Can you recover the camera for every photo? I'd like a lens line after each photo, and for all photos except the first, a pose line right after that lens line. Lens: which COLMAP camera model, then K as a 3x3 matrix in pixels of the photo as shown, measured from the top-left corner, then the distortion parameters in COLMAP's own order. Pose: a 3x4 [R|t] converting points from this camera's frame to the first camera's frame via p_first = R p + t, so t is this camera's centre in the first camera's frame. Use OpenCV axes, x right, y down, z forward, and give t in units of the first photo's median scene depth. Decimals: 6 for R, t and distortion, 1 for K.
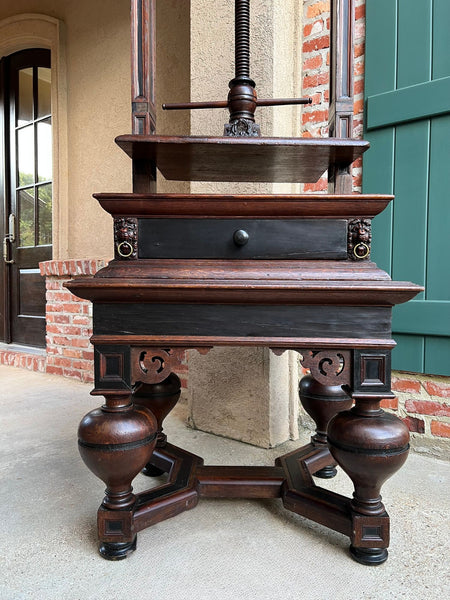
lens RADIAL K [[444.2, 0, 226.6], [0, 444.2, 306.8], [0, 0, 1]] dist [0.046684, -0.056982]
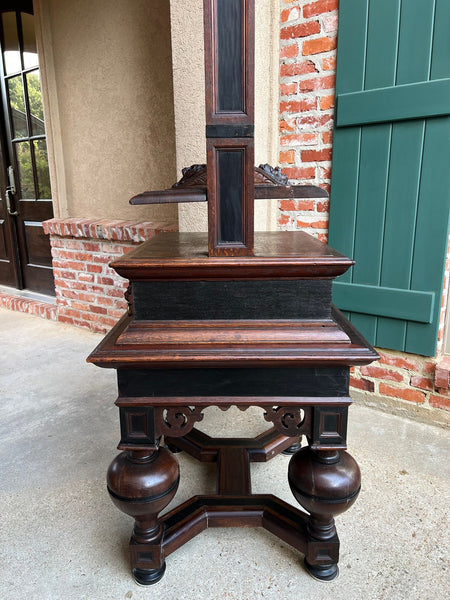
lens RADIAL K [[444.2, 0, 226.6], [0, 444.2, 304.6], [0, 0, 1]] dist [0.046684, -0.056982]
pose [[0.999808, -0.016096, -0.011167, 0.047708], [0.018022, 0.979174, 0.202222, -0.179171], [0.007679, -0.202384, 0.979276, -0.132574]]
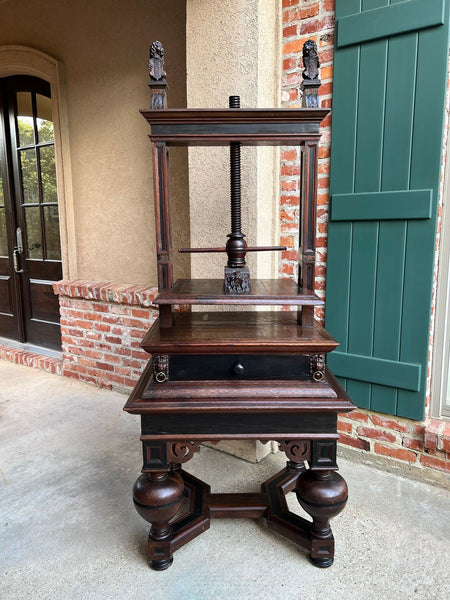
lens RADIAL K [[444.2, 0, 222.7], [0, 444.2, 296.8], [0, 0, 1]] dist [0.046684, -0.056982]
pose [[0.999317, -0.019371, 0.031470, -0.033294], [0.015602, 0.993141, 0.115879, -0.299936], [-0.033499, -0.115308, 0.992765, -0.240500]]
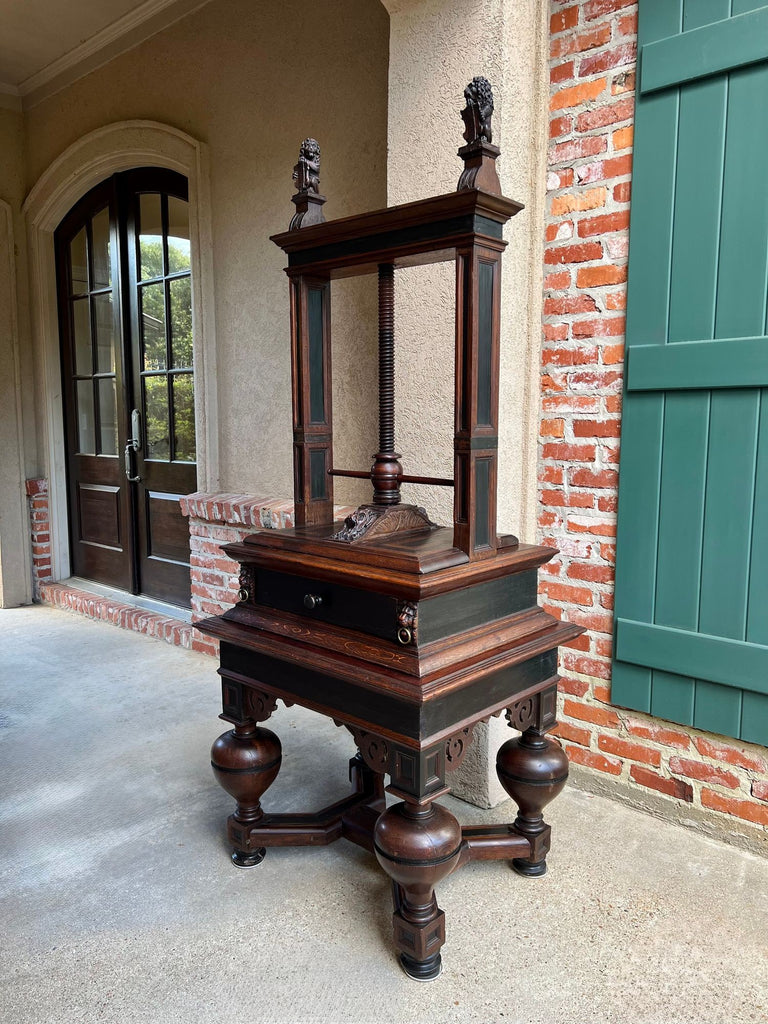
lens RADIAL K [[758.2, 0, 393.1], [0, 758.2, 514.3], [0, 0, 1]] dist [0.046684, -0.056982]
pose [[0.995387, 0.007282, -0.095663, 0.049109], [0.000423, 0.996772, 0.080285, -0.266255], [0.095939, -0.079955, 0.992171, -0.254162]]
